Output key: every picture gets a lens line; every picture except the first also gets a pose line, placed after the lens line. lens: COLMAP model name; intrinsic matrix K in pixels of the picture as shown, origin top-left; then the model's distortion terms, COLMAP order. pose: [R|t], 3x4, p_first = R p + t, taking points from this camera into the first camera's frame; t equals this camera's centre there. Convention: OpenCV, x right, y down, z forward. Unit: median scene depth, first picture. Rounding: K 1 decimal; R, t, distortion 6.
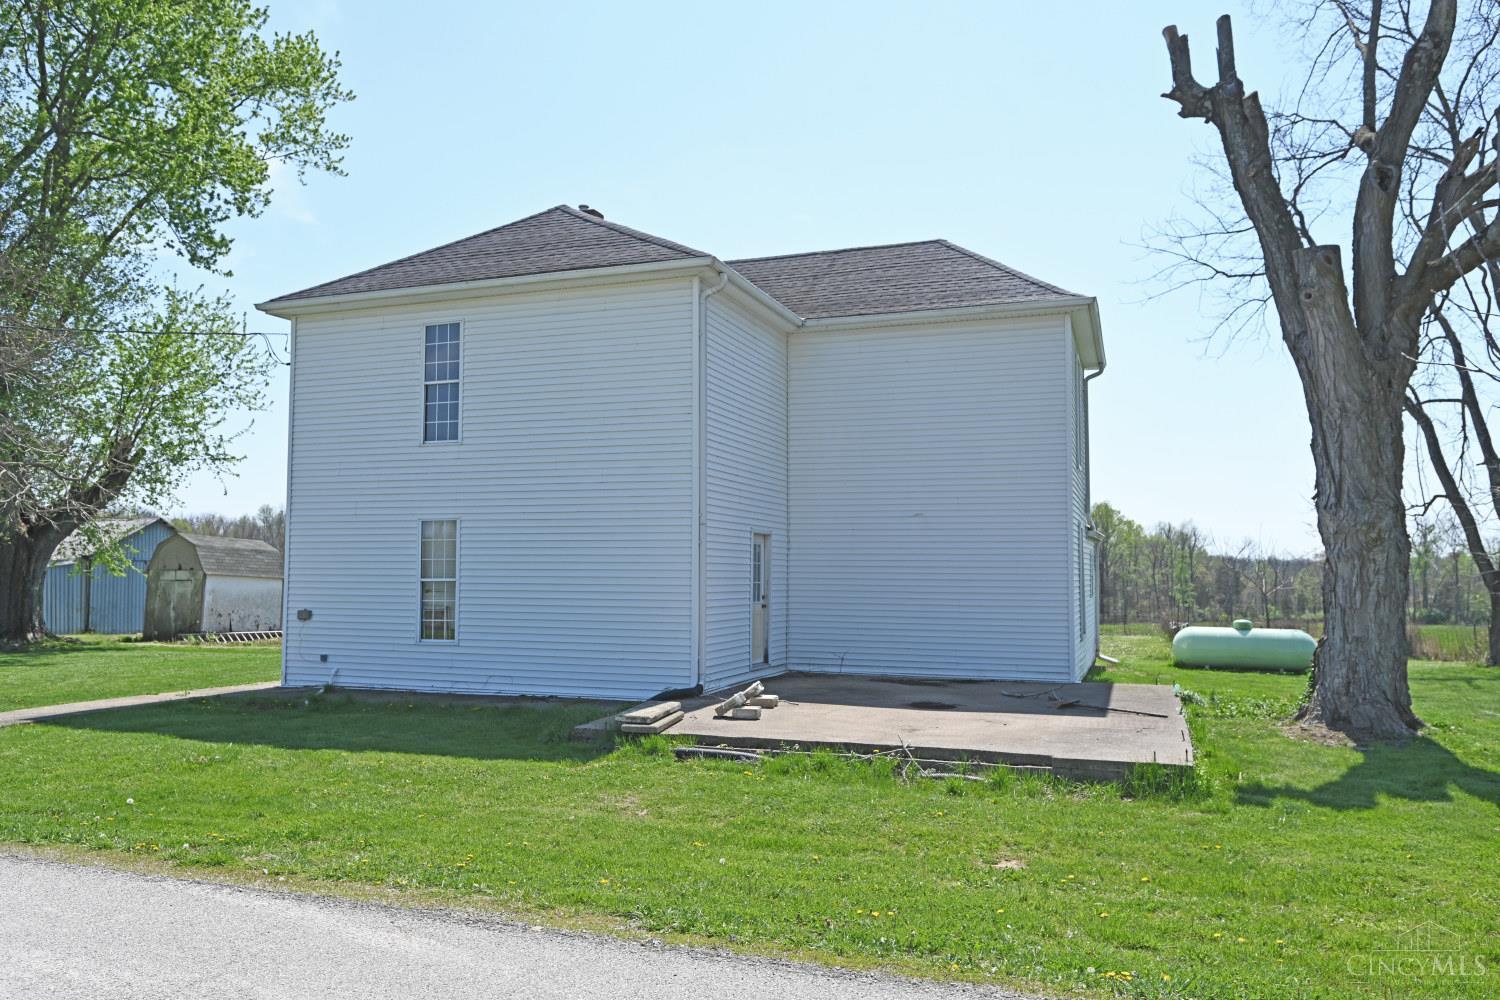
lens RADIAL K [[1093.0, 0, 749.8], [0, 1093.0, 501.4], [0, 0, 1]] dist [-0.000875, 0.000216]
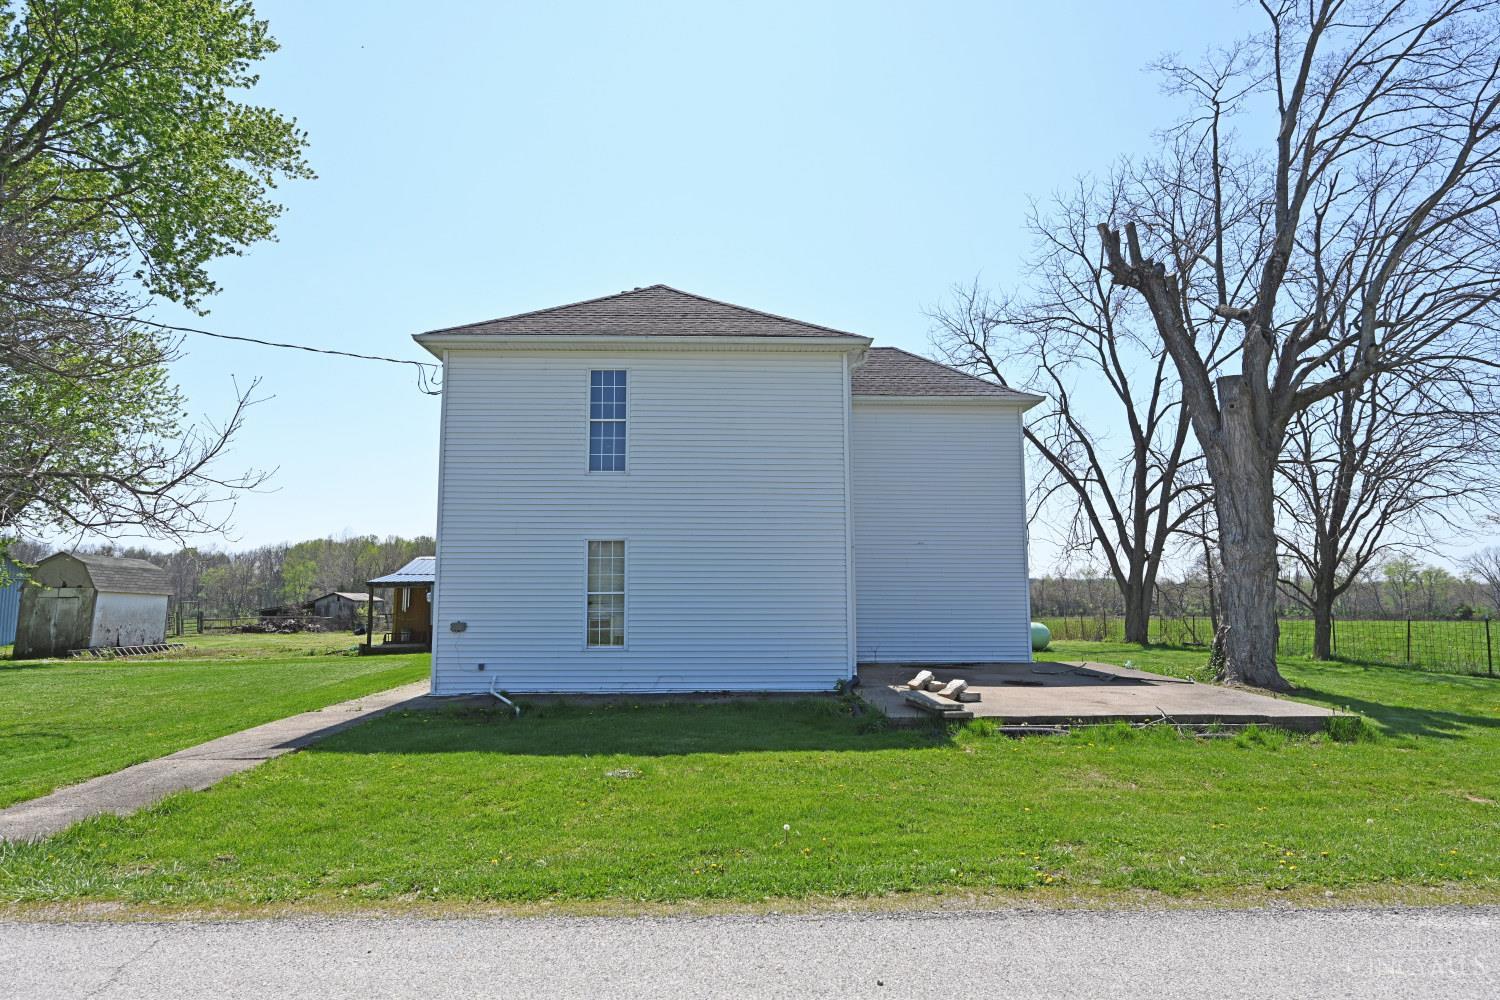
lens RADIAL K [[770.8, 0, 749.9], [0, 770.8, 500.4], [0, 0, 1]] dist [-0.001108, -0.000170]
pose [[0.930228, 0.037797, 0.365030, -0.436201], [-0.019736, 0.998395, -0.053083, 0.015142], [-0.366451, 0.042175, 0.929481, 0.195809]]
